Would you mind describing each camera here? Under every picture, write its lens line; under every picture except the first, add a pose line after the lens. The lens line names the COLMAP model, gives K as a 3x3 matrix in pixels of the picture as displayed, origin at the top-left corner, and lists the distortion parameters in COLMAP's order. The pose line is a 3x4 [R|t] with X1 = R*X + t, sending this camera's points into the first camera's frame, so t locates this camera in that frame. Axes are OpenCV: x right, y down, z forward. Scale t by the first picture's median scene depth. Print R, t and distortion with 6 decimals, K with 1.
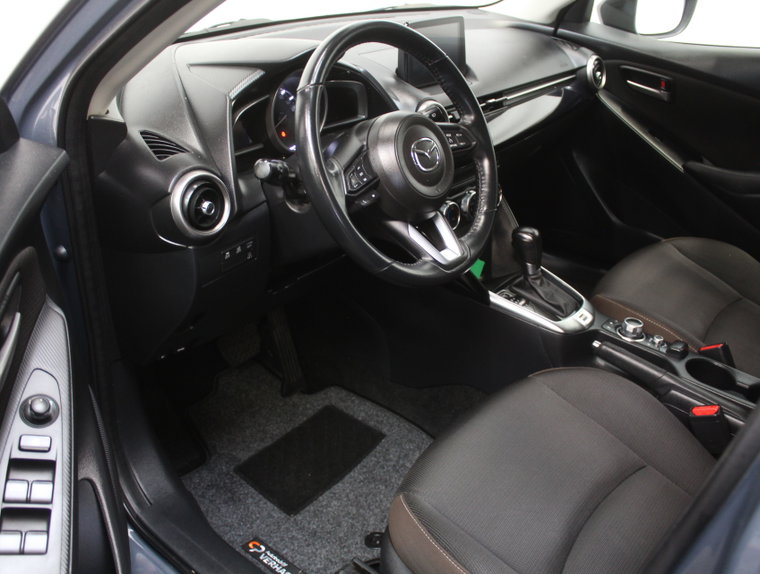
lens RADIAL K [[720.3, 0, 379.9], [0, 720.3, 288.4], [0, 0, 1]] dist [-0.143659, 0.000000]
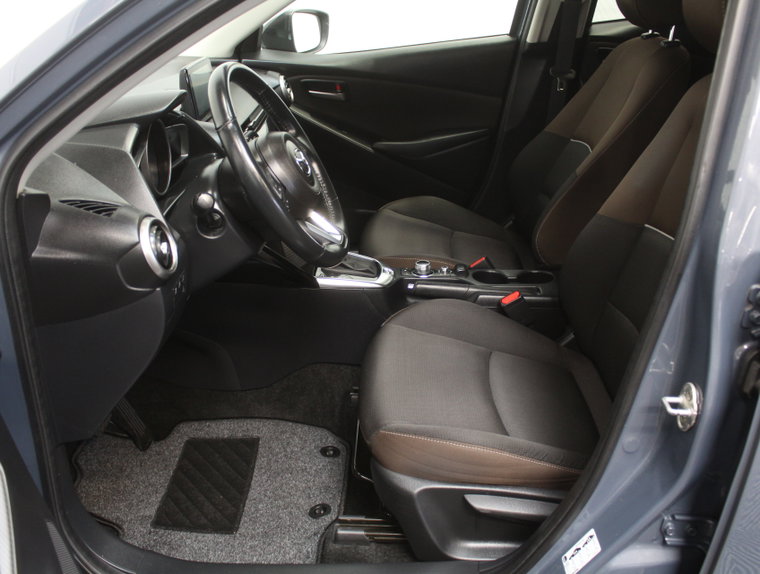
lens RADIAL K [[720.3, 0, 380.9], [0, 720.3, 288.1], [0, 0, 1]] dist [-0.143659, 0.000000]
pose [[0.782285, -0.309217, 0.540755, -0.366425], [0.338099, 0.939869, 0.048329, 0.001447], [-0.523183, 0.145021, 0.839791, -0.040852]]
